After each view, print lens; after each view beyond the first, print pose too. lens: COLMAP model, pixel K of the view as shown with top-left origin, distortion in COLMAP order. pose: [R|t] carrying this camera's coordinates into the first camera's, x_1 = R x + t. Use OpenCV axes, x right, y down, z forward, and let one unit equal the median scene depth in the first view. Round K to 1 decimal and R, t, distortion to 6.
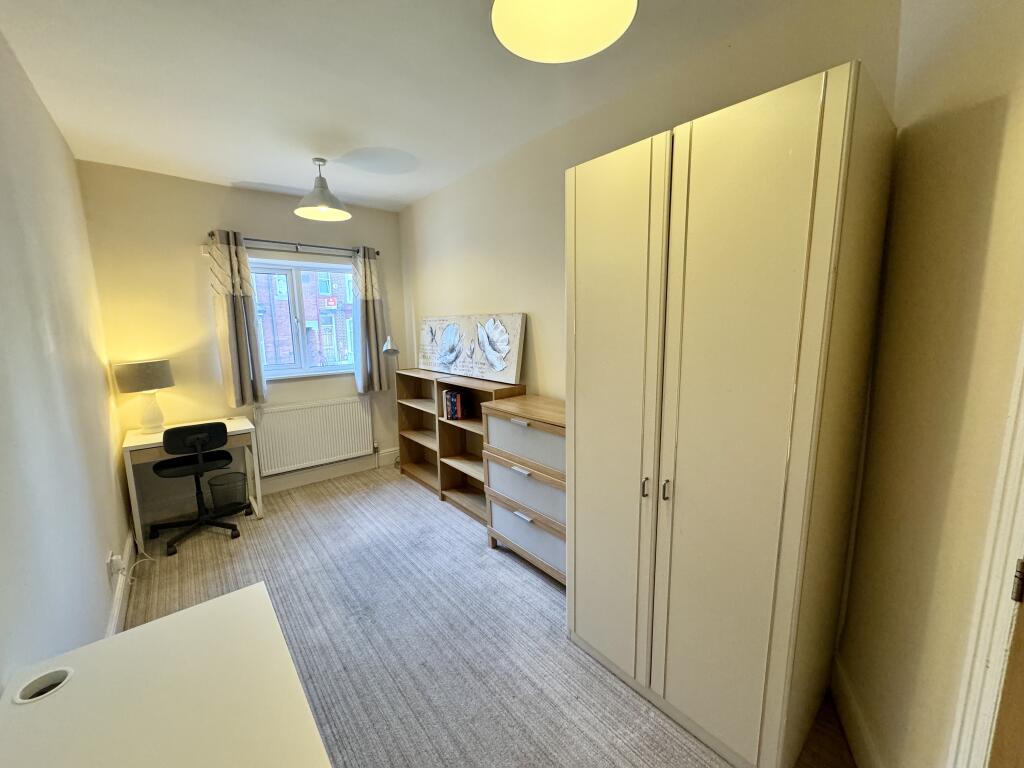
lens RADIAL K [[406.5, 0, 512.6], [0, 406.5, 384.9], [0, 0, 1]] dist [-0.000549, -0.000791]
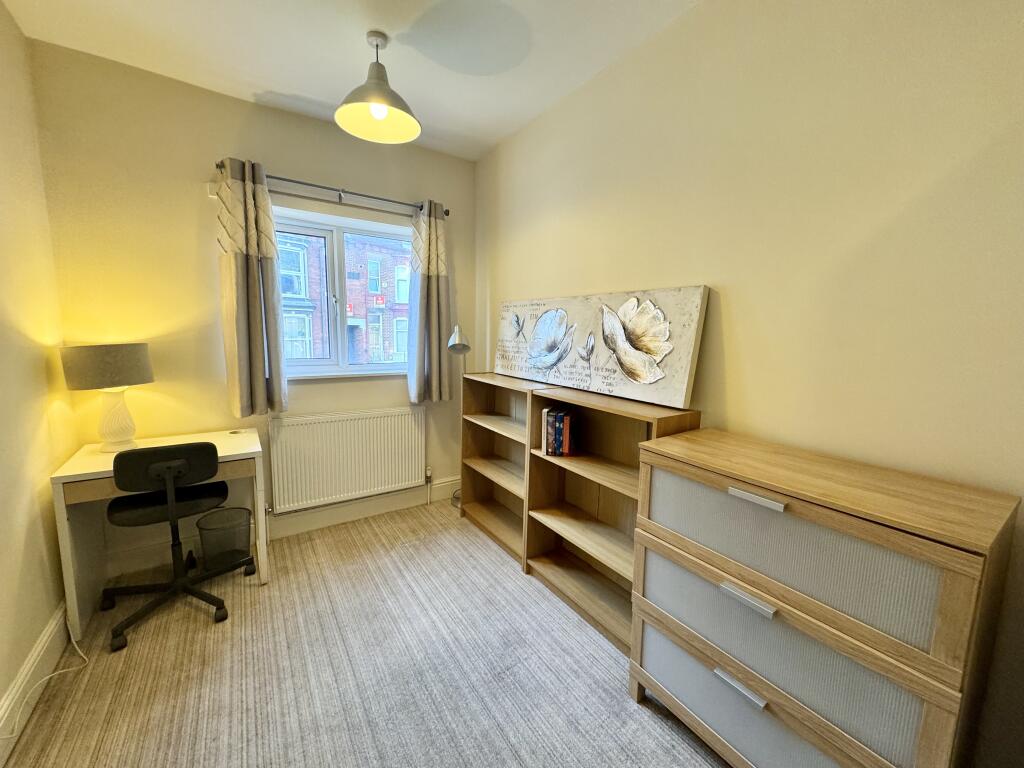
lens RADIAL K [[406.5, 0, 512.6], [0, 406.5, 384.9], [0, 0, 1]] dist [-0.000549, -0.000791]
pose [[0.994377, 0.049325, -0.093711, -0.160608], [-0.050865, 0.998606, -0.014115, -0.013387], [0.092884, 0.018802, 0.995499, 0.356358]]
